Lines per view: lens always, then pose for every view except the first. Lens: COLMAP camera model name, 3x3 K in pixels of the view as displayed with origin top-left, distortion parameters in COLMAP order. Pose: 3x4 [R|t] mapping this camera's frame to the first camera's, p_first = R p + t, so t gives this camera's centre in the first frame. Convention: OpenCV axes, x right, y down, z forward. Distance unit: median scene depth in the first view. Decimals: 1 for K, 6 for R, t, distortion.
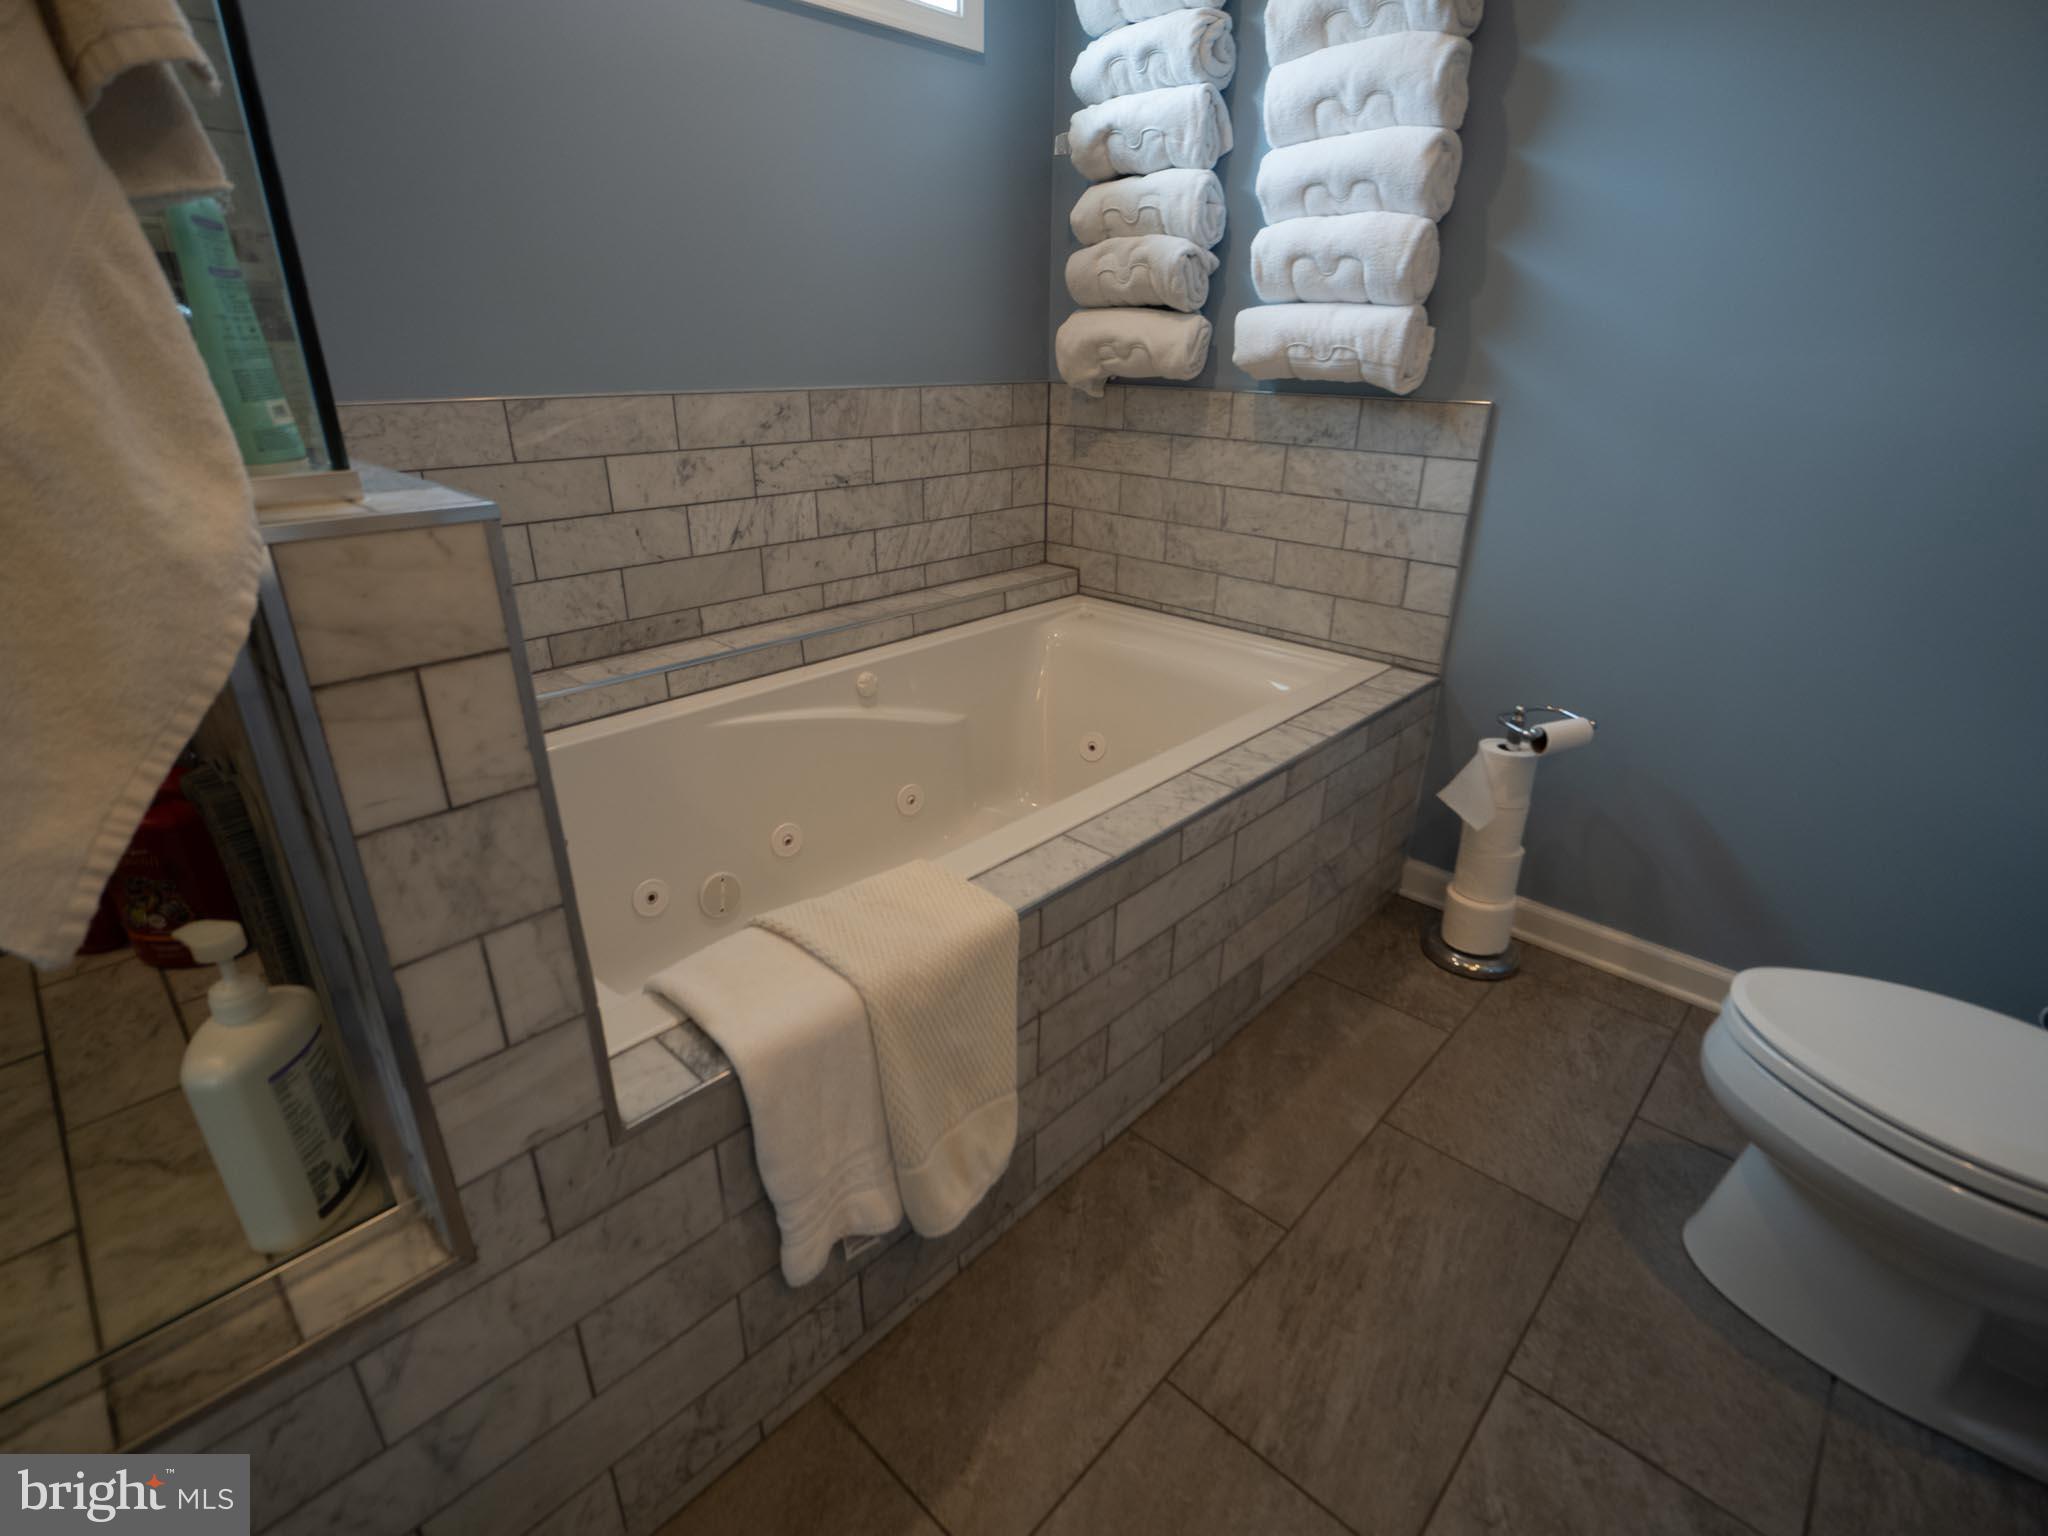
lens RADIAL K [[975.5, 0, 1017.2], [0, 975.5, 759.9], [0, 0, 1]] dist [-0.011872, -0.000084]
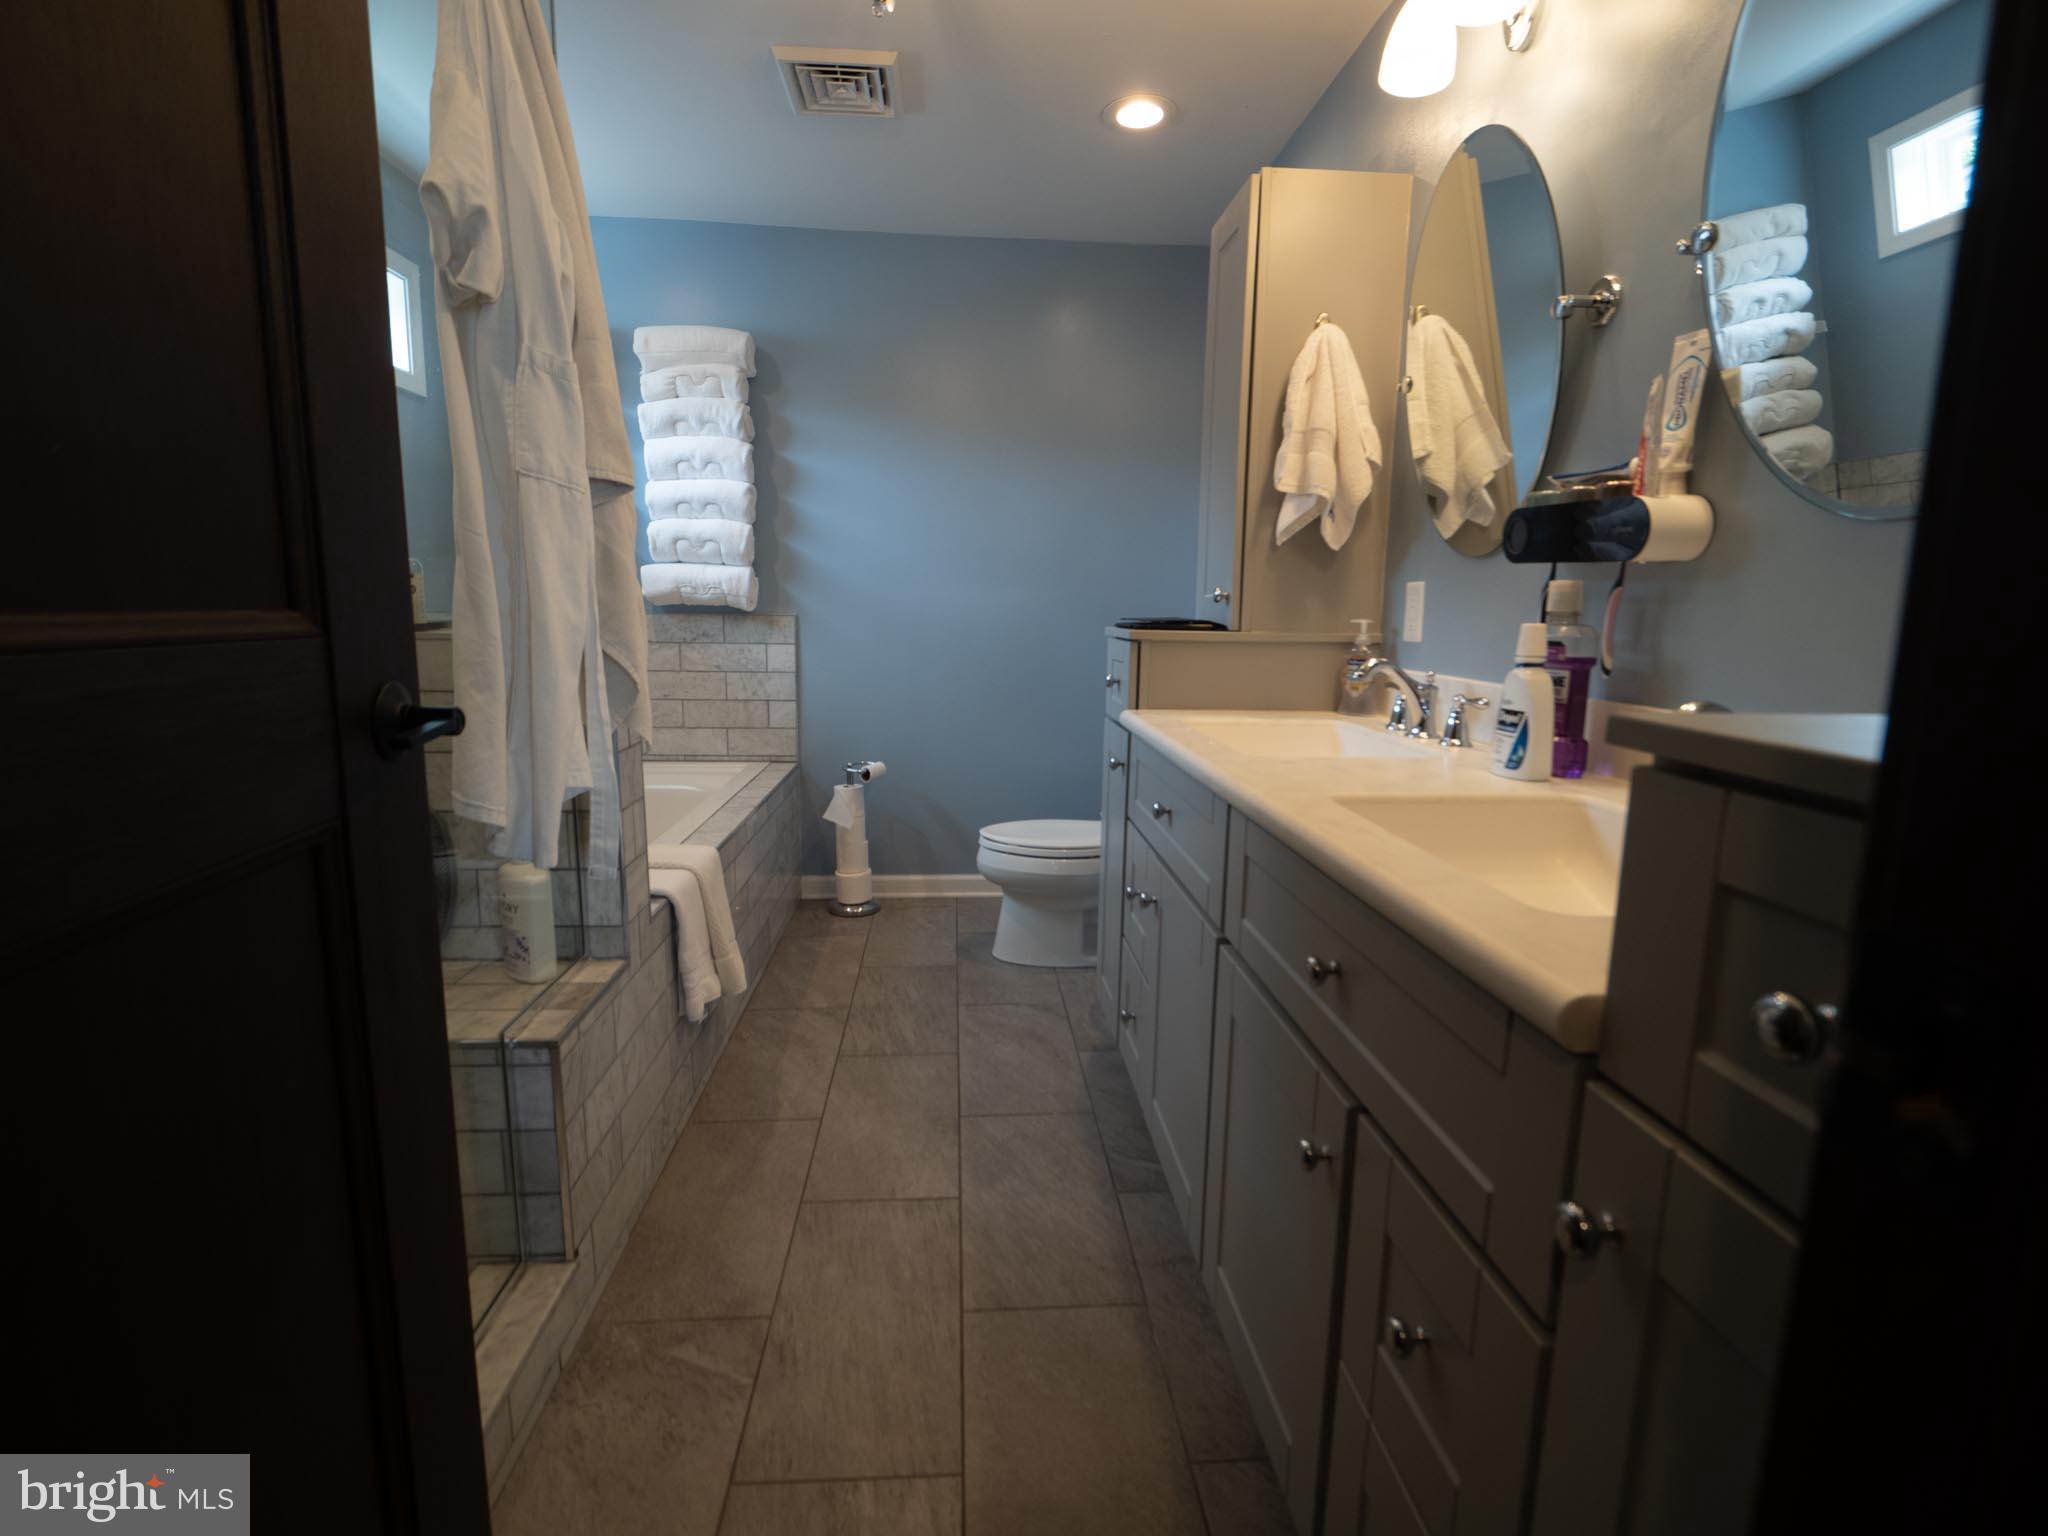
lens RADIAL K [[975.5, 0, 1016.3], [0, 975.5, 763.9], [0, 0, 1]] dist [-0.011872, -0.000084]
pose [[0.678625, -0.119391, 0.724717, -0.624086], [0.281123, 0.953787, -0.106116, 0.232299], [-0.678556, 0.275747, 0.680827, -0.508009]]
